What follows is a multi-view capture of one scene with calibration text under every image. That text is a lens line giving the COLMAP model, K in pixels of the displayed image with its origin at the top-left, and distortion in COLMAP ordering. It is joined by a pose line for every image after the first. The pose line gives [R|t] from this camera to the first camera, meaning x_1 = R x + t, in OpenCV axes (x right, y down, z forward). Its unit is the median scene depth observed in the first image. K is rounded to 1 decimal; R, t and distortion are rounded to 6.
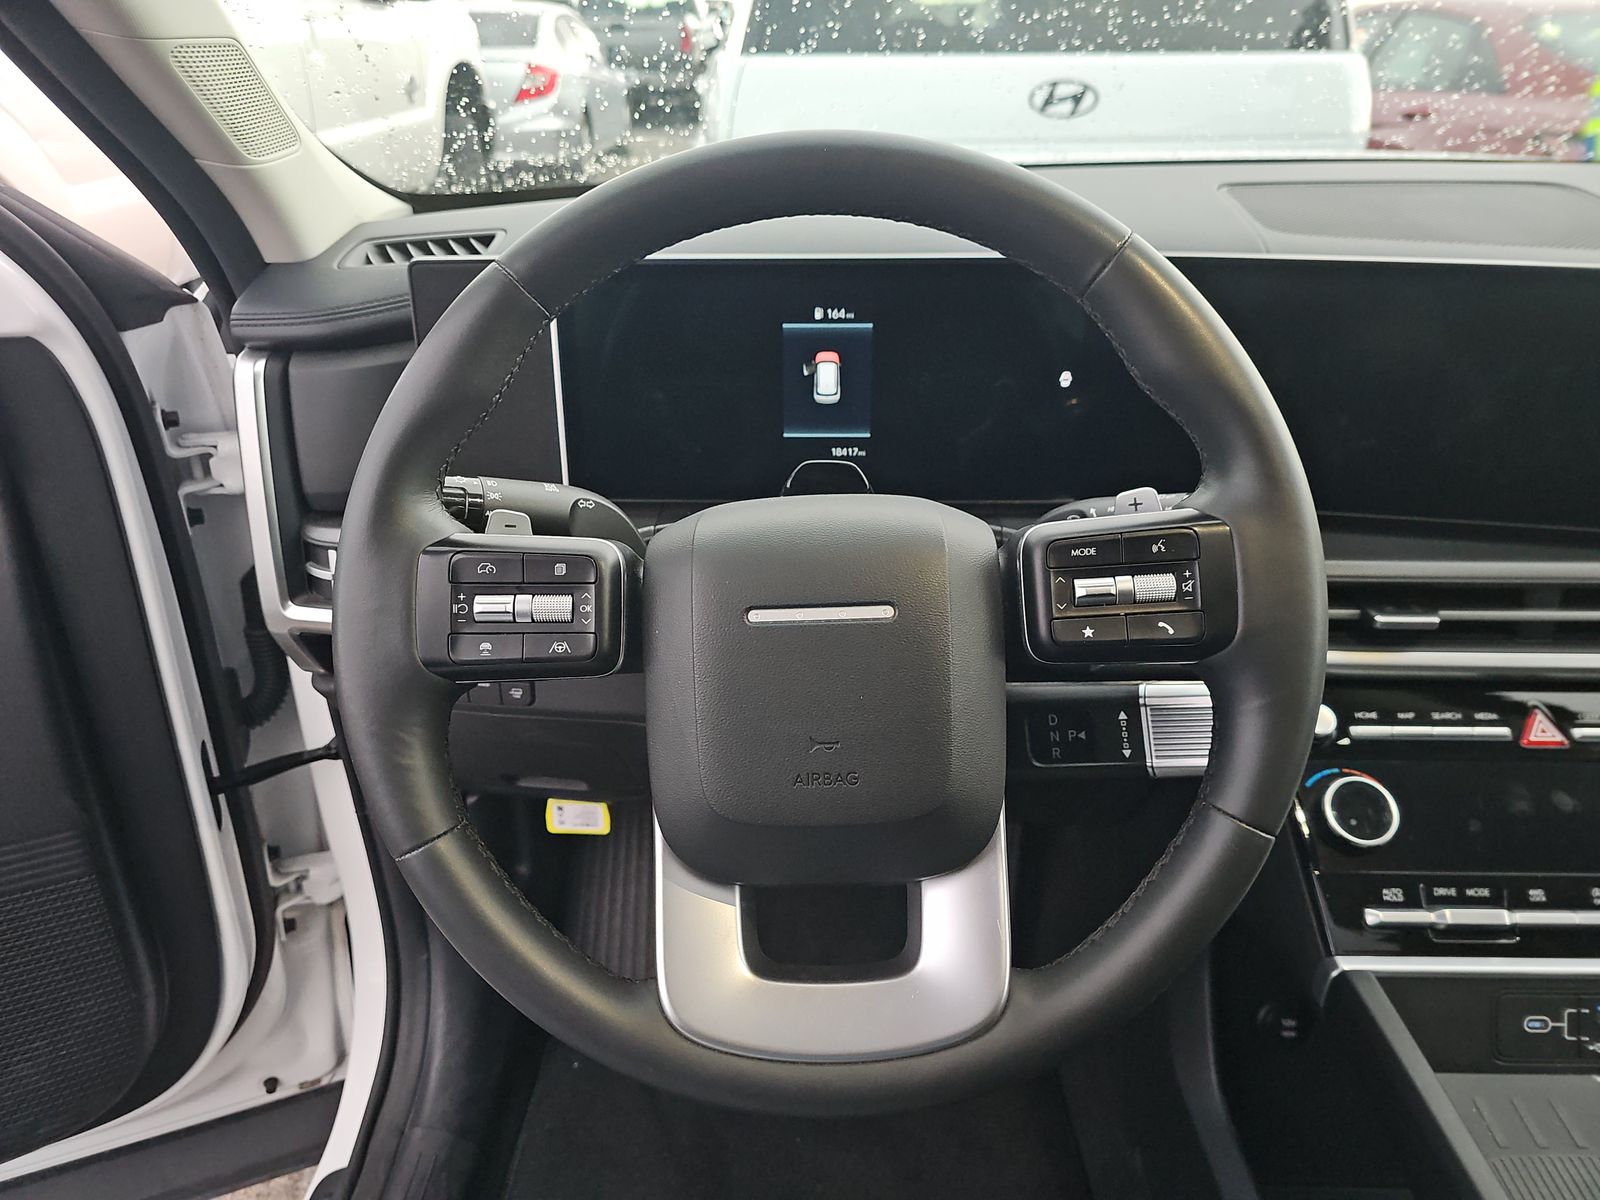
lens RADIAL K [[1066.6, 0, 793.9], [0, 1066.6, 602.7], [0, 0, 1]] dist [-0.008267, -0.002275]
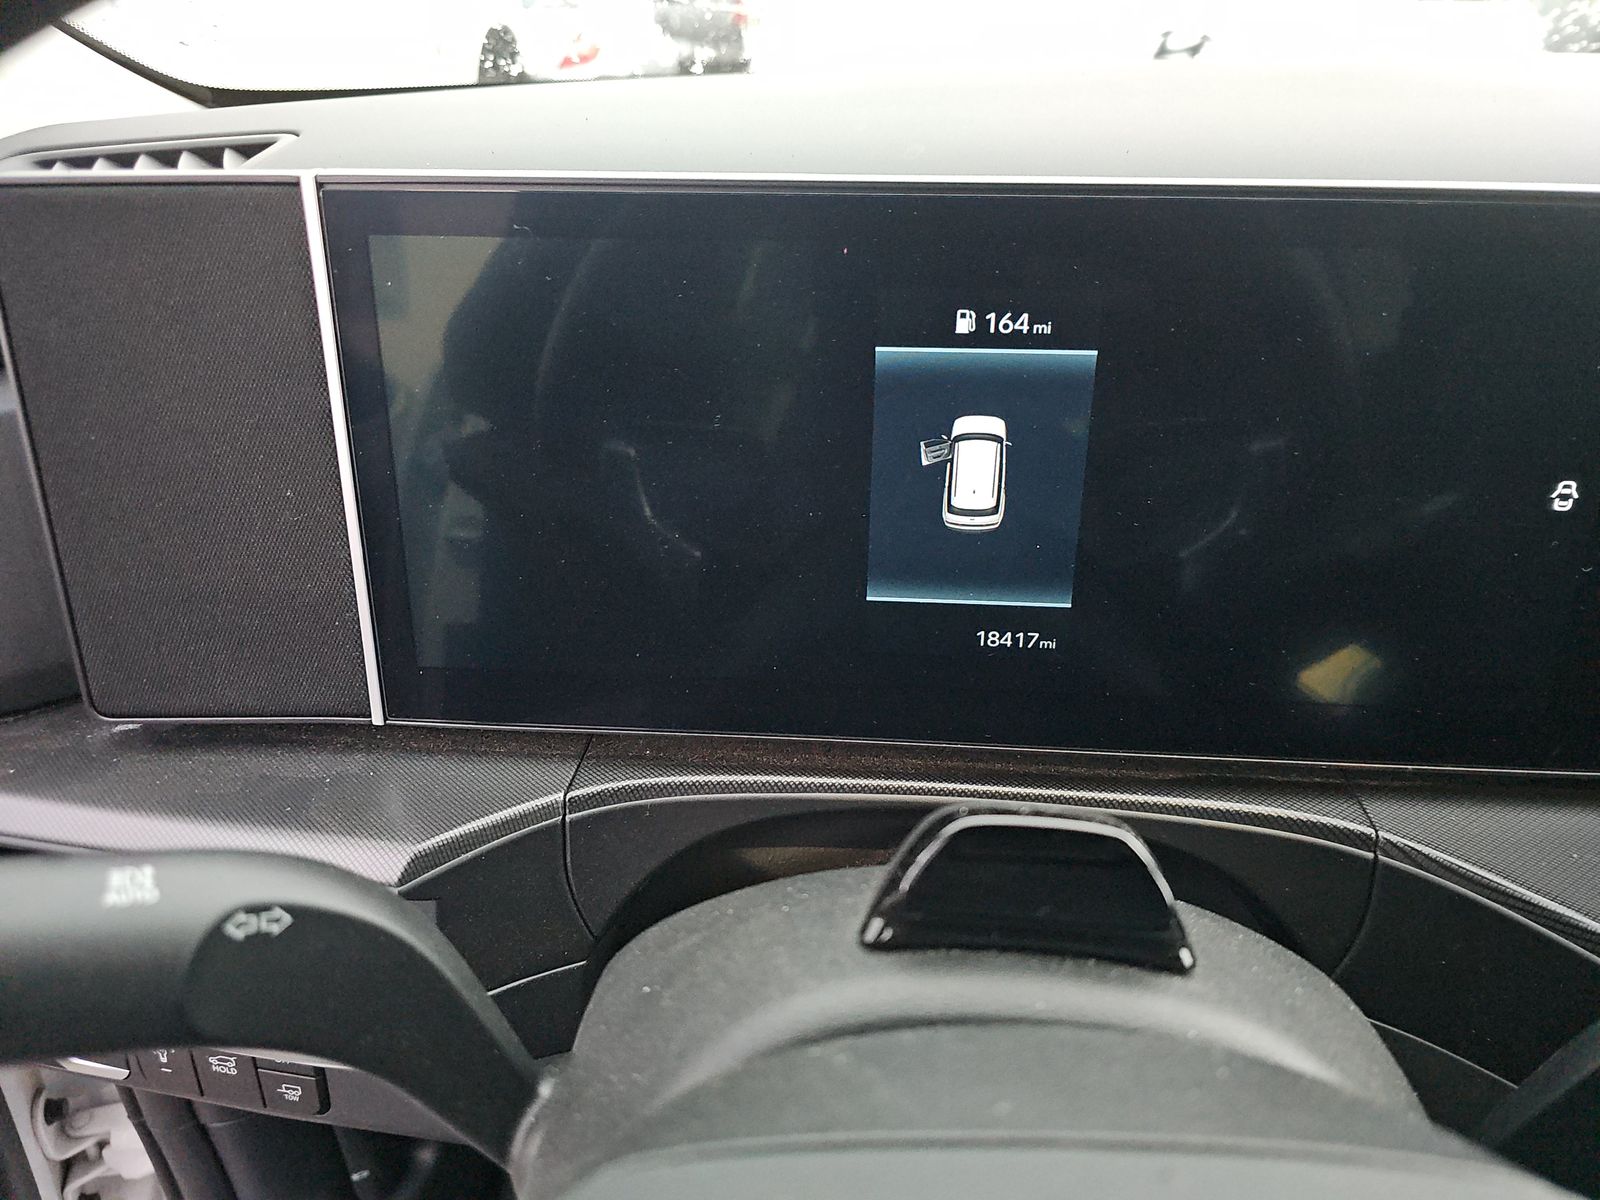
lens RADIAL K [[1066.6, 0, 805.9], [0, 1066.6, 598.8], [0, 0, 1]] dist [-0.008267, -0.002275]
pose [[0.999288, 0.027021, -0.026344, -0.024118], [-0.026749, 0.999585, 0.010651, -0.164107], [0.026621, -0.009938, 0.999596, 0.575062]]
